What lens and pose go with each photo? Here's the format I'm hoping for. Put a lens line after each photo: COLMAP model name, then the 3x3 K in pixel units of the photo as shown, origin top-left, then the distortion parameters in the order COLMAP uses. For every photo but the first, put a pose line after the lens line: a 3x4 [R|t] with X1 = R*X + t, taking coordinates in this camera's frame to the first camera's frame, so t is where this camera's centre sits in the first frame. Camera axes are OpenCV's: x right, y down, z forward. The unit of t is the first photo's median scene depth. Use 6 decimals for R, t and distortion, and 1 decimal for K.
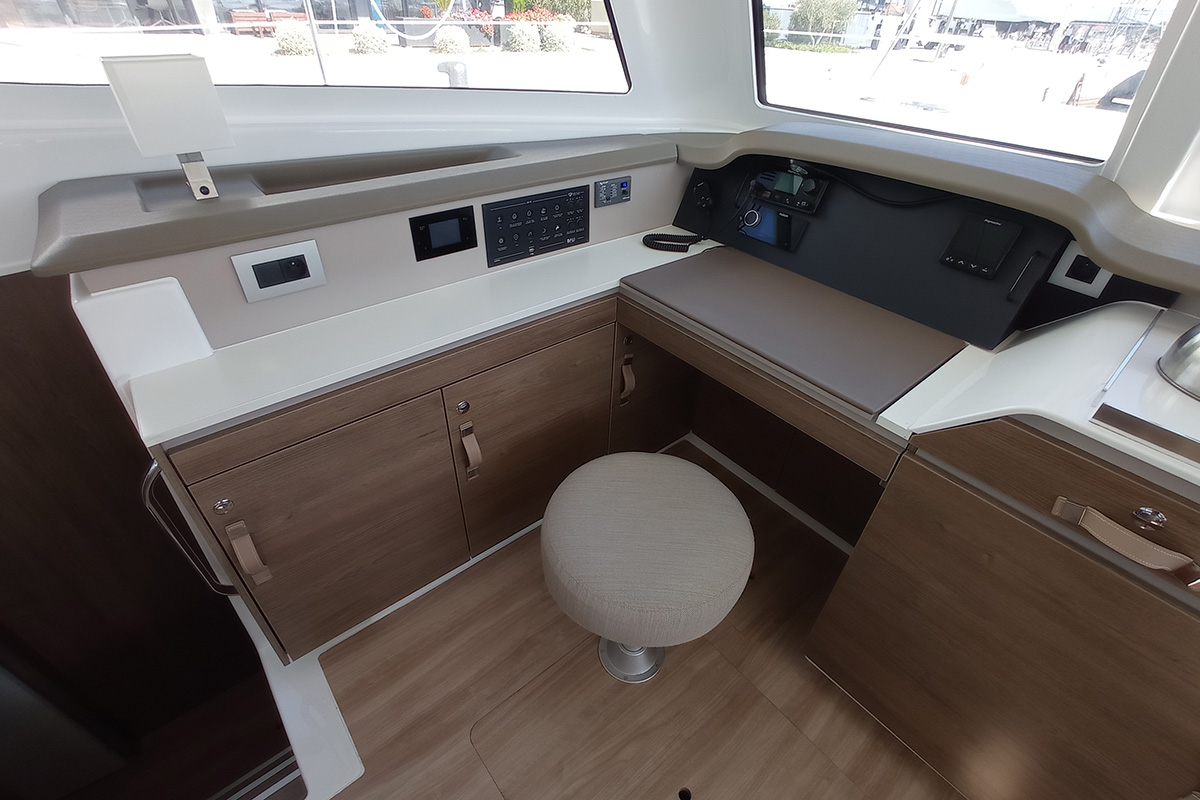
lens RADIAL K [[540.5, 0, 593.4], [0, 540.5, 397.9], [0, 0, 1]] dist [-0.037602, 0.008874]
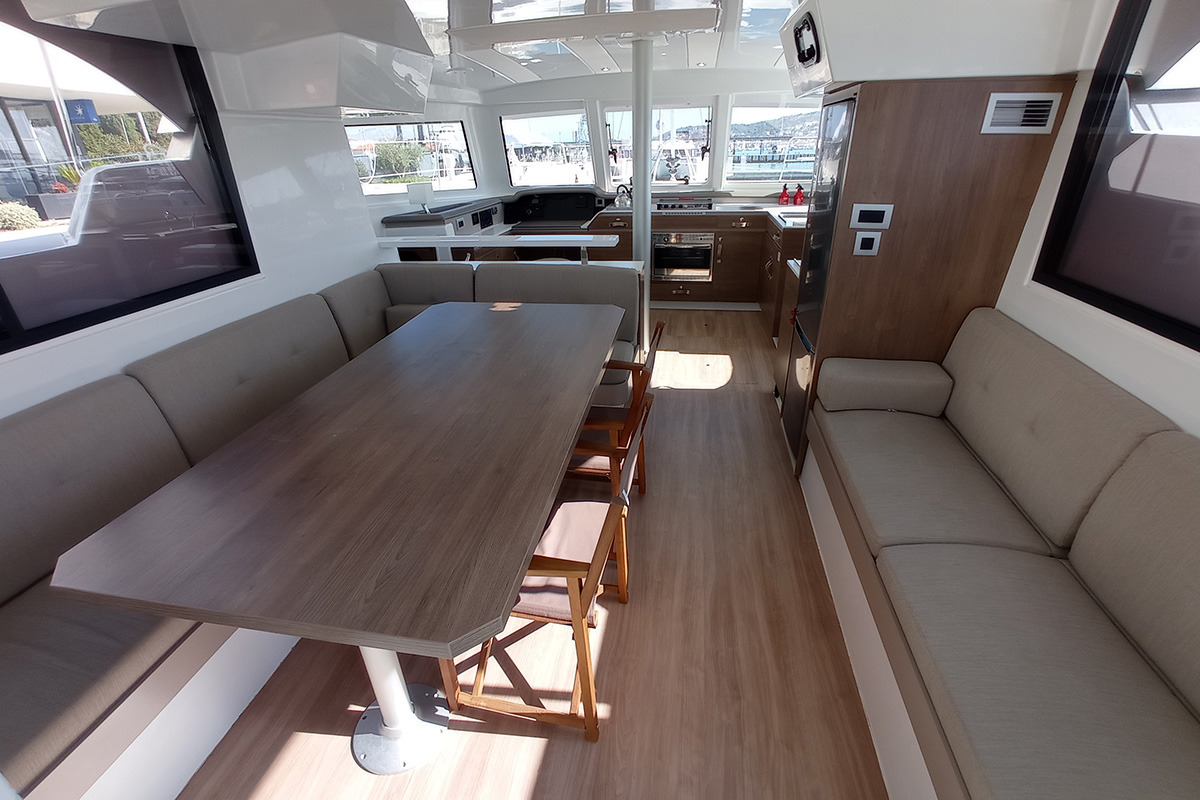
lens RADIAL K [[544.8, 0, 592.6], [0, 544.8, 393.1], [0, 0, 1]] dist [-0.046435, 0.017515]
pose [[0.757674, -0.319476, 0.569091, -2.103920], [0.431470, 0.899445, -0.069519, 1.371730], [-0.489656, 0.298218, 0.819331, -2.114192]]
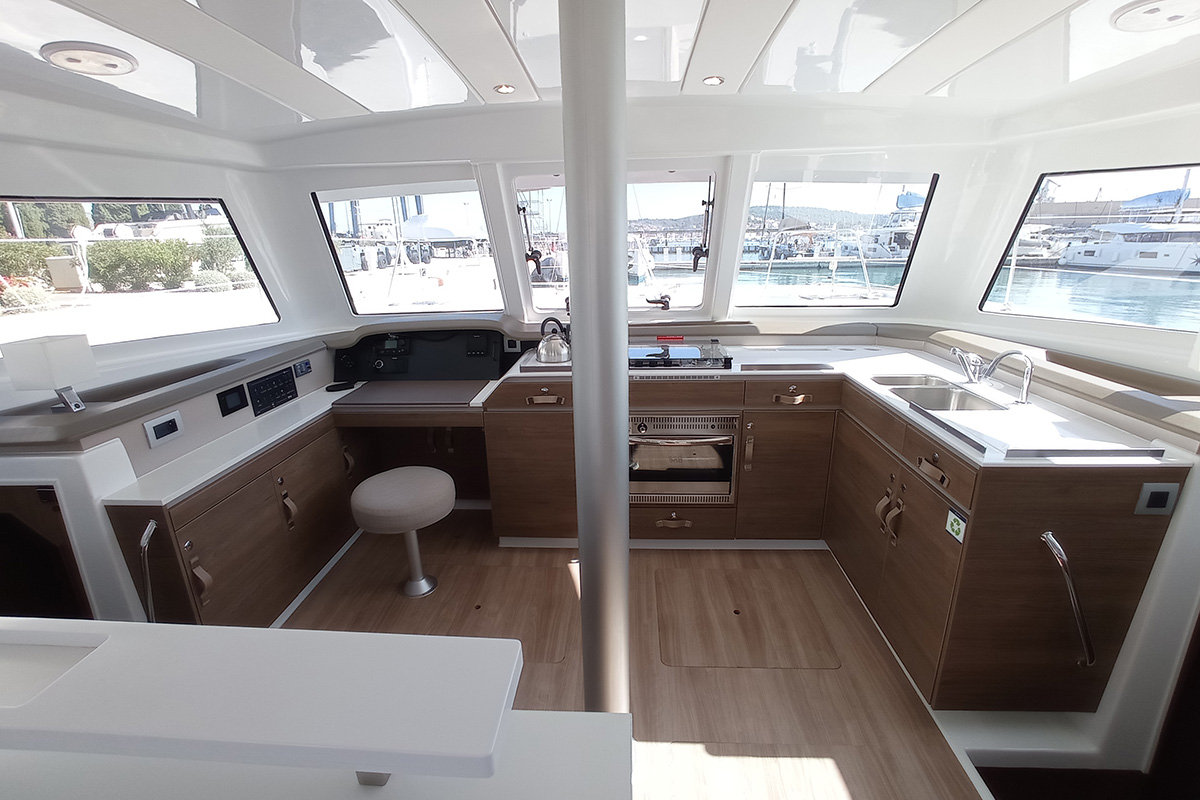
lens RADIAL K [[540.5, 0, 593.4], [0, 540.5, 397.9], [0, 0, 1]] dist [-0.037602, 0.008874]
pose [[0.681324, -0.254882, 0.686172, -0.619876], [0.473454, 0.868373, -0.147547, 0.486256], [-0.558246, 0.425399, 0.712318, -0.889508]]
